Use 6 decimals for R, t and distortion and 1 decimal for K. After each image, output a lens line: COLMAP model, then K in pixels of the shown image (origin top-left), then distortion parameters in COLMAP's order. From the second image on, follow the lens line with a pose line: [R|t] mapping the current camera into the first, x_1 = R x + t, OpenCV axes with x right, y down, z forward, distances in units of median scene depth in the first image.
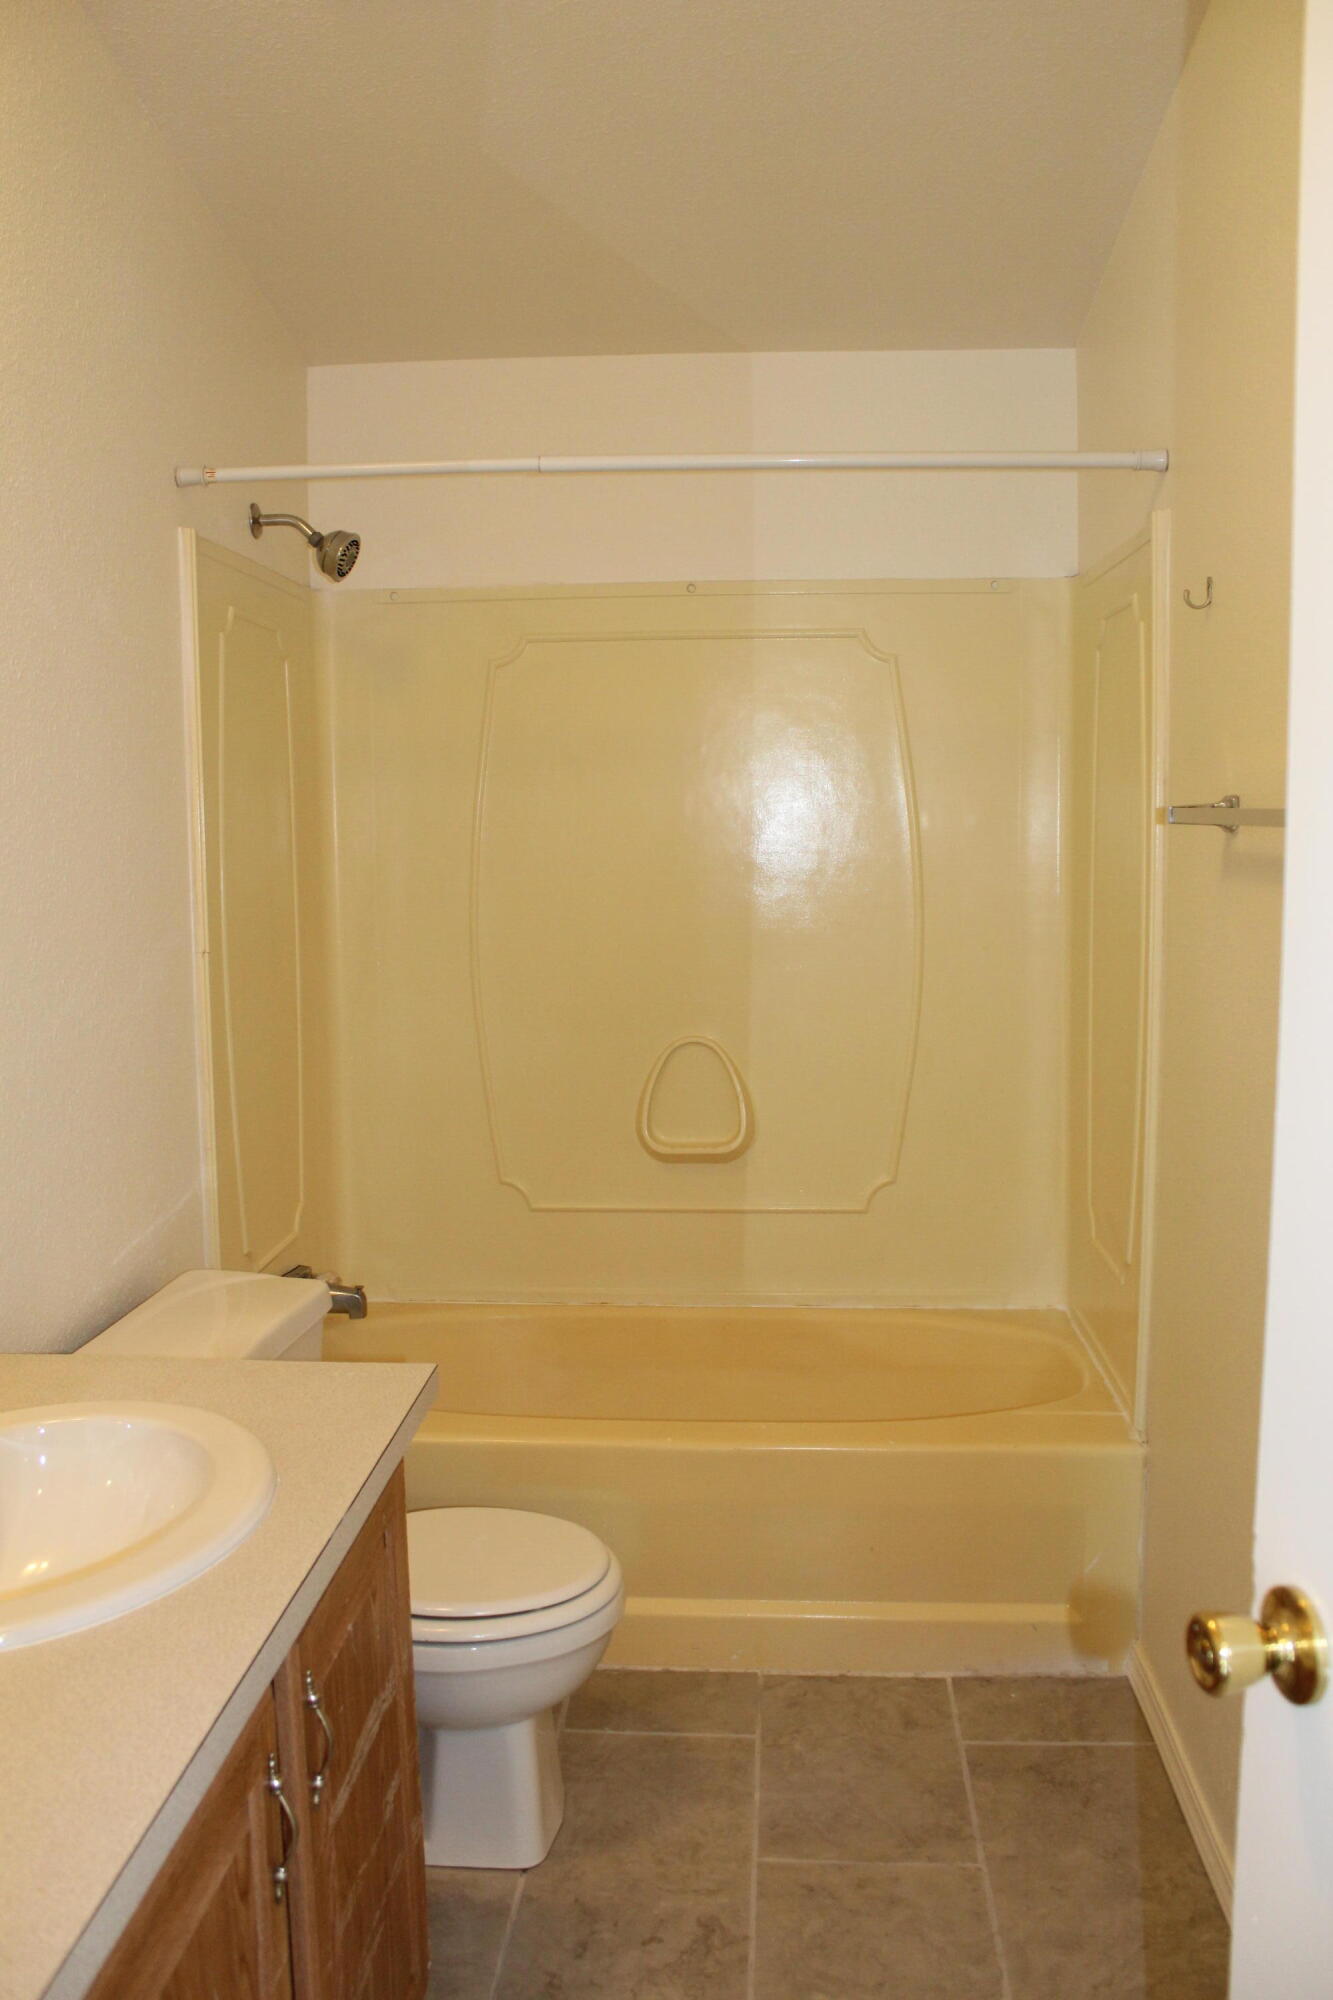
lens RADIAL K [[1673.2, 0, 677.8], [0, 1673.2, 1001.6], [0, 0, 1]] dist [-0.150553, 0.131933]
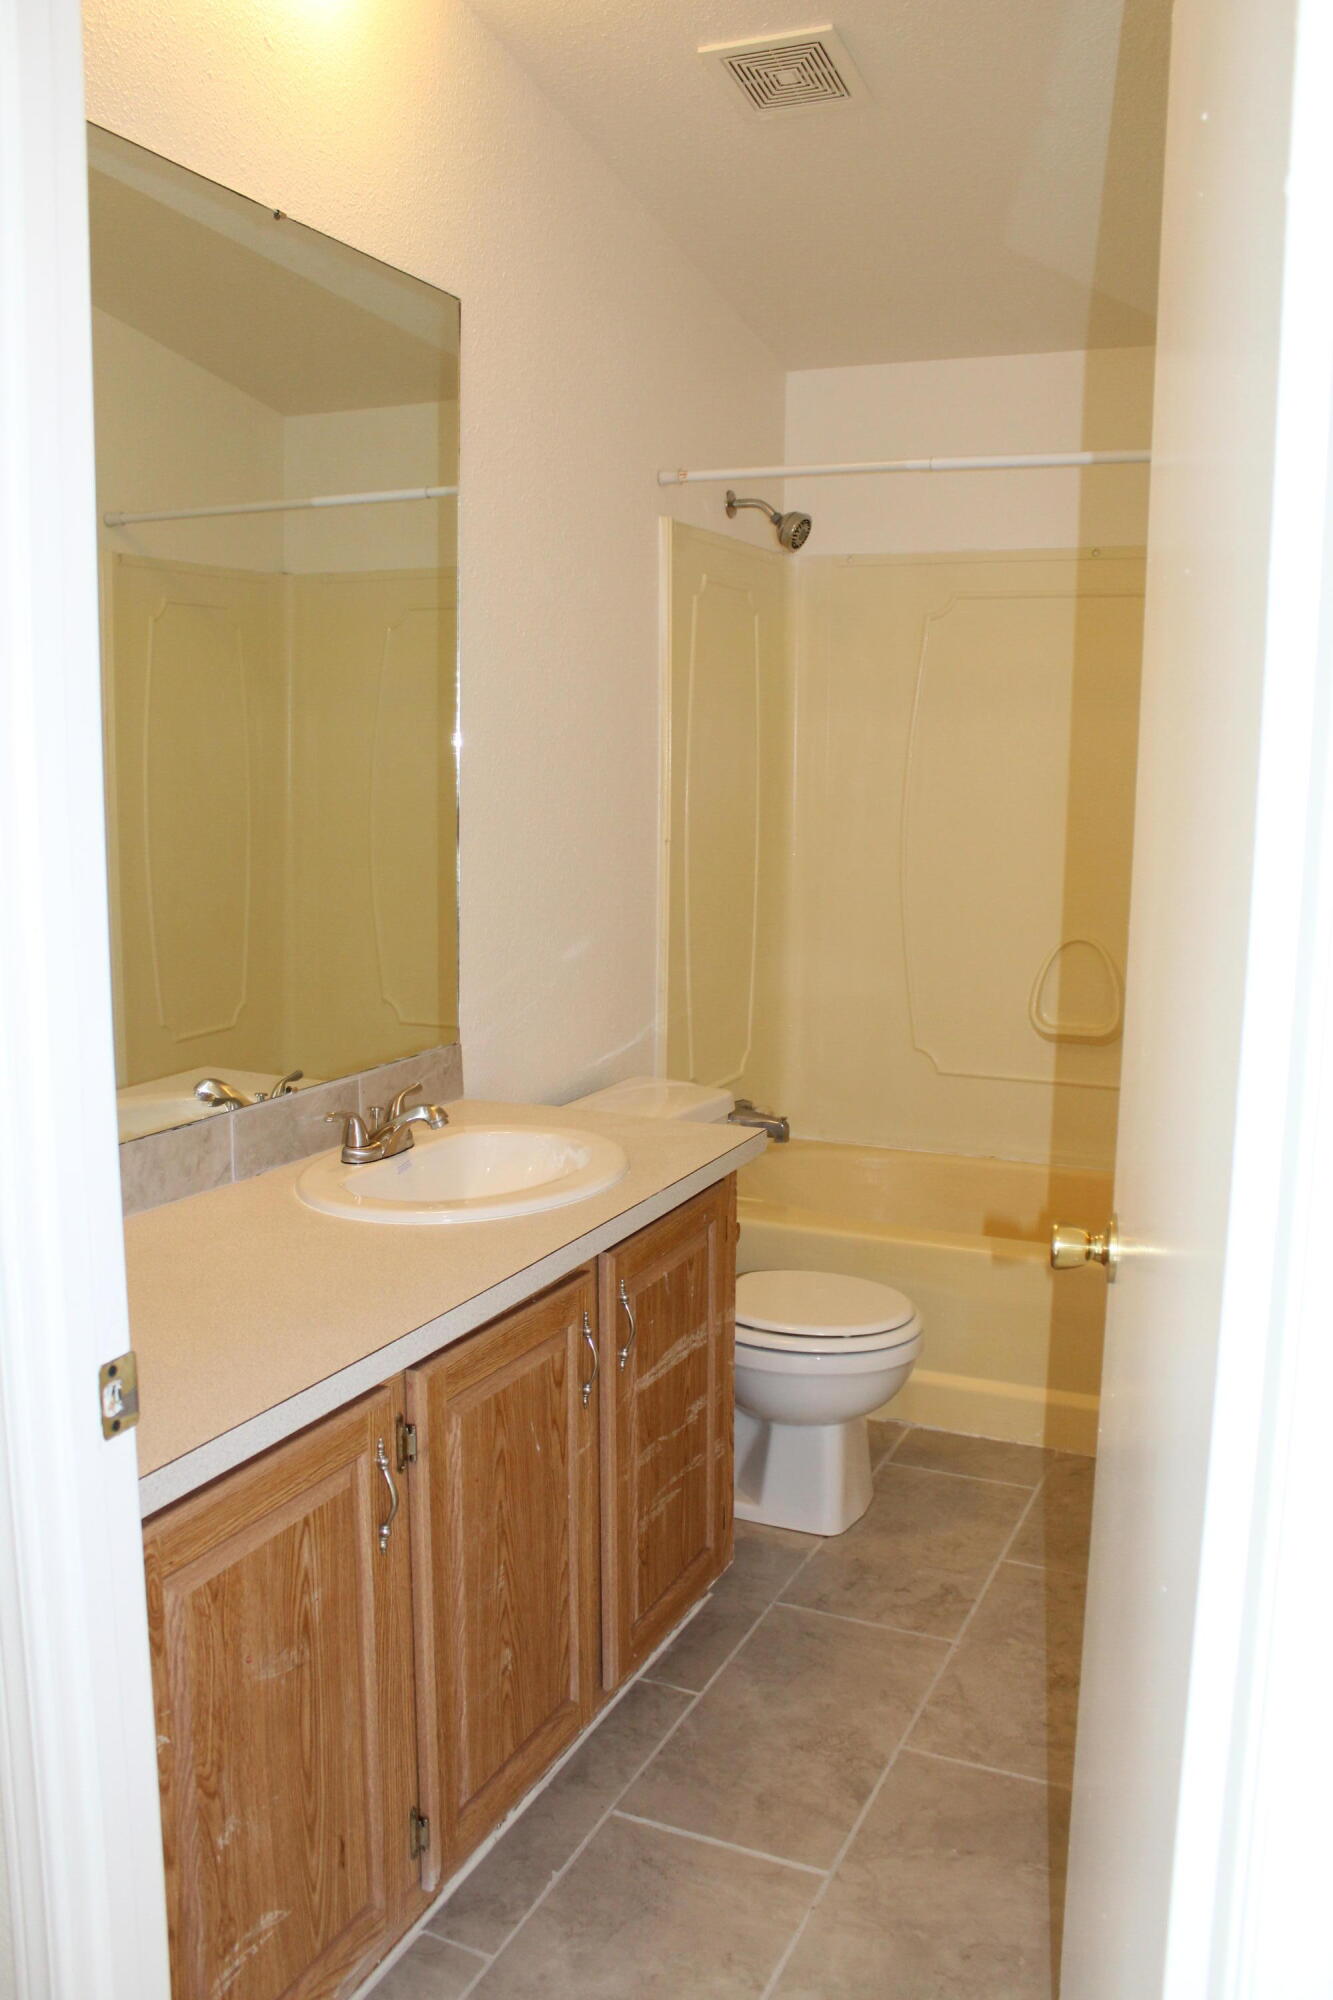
lens RADIAL K [[1673.2, 0, 658.1], [0, 1673.2, 1003.6], [0, 0, 1]] dist [-0.150553, 0.131933]
pose [[0.936034, 0.071691, -0.344530, 0.179259], [-0.056228, 0.996920, 0.054678, 0.027770], [0.347388, -0.031808, 0.937182, -0.258434]]
